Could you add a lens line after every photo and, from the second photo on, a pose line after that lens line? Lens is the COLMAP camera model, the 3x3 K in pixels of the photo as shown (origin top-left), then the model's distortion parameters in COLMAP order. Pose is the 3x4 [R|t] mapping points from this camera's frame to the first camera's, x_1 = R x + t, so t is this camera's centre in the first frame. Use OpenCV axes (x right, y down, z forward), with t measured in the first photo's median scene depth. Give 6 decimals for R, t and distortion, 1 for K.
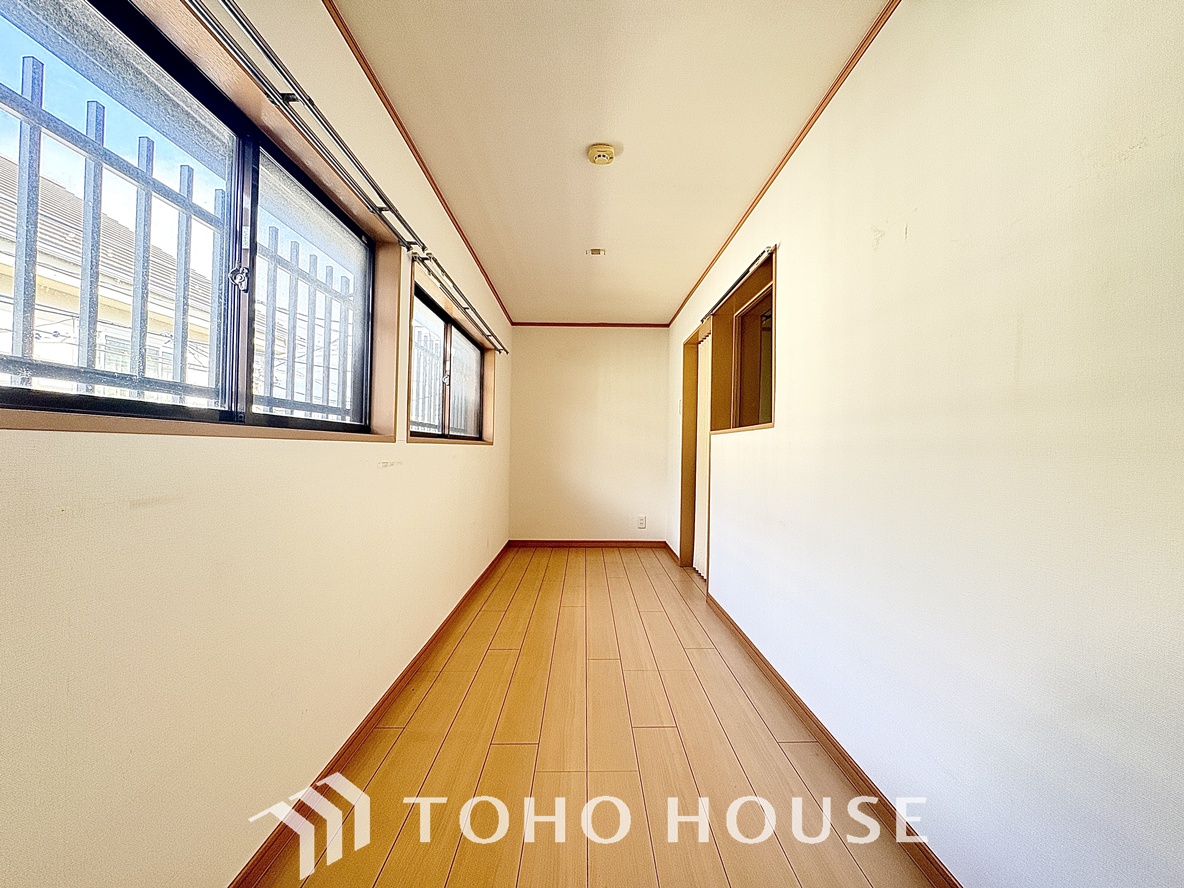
lens RADIAL K [[472.4, 0, 590.6], [0, 472.4, 445.1], [0, 0, 1]] dist [0.002543, 0.000276]
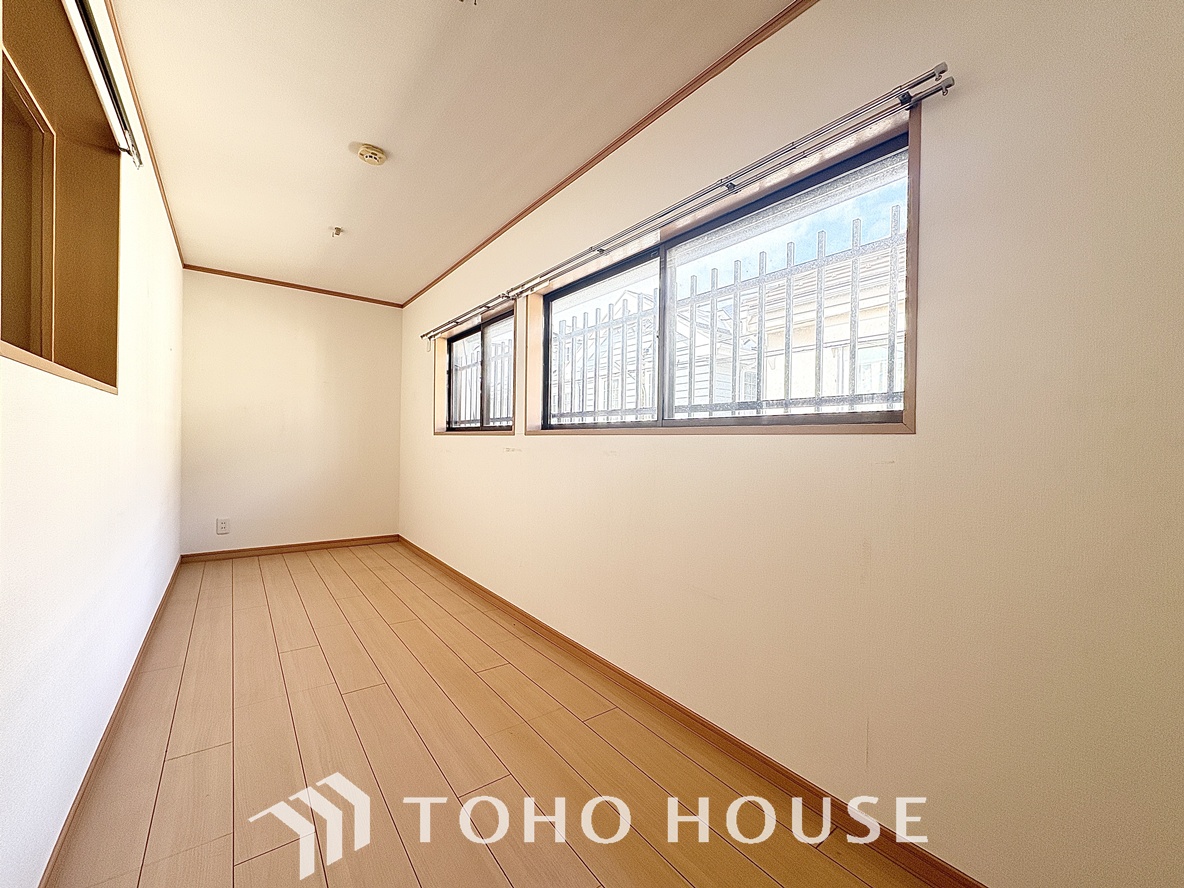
lens RADIAL K [[474.6, 0, 617.7], [0, 474.6, 444.8], [0, 0, 1]] dist [-0.052573, 0.000026]
pose [[-0.778618, -0.051870, -0.625351, 0.210405], [-0.046057, 0.998614, -0.025484, 0.040954], [0.625806, 0.008959, -0.779927, 1.953357]]
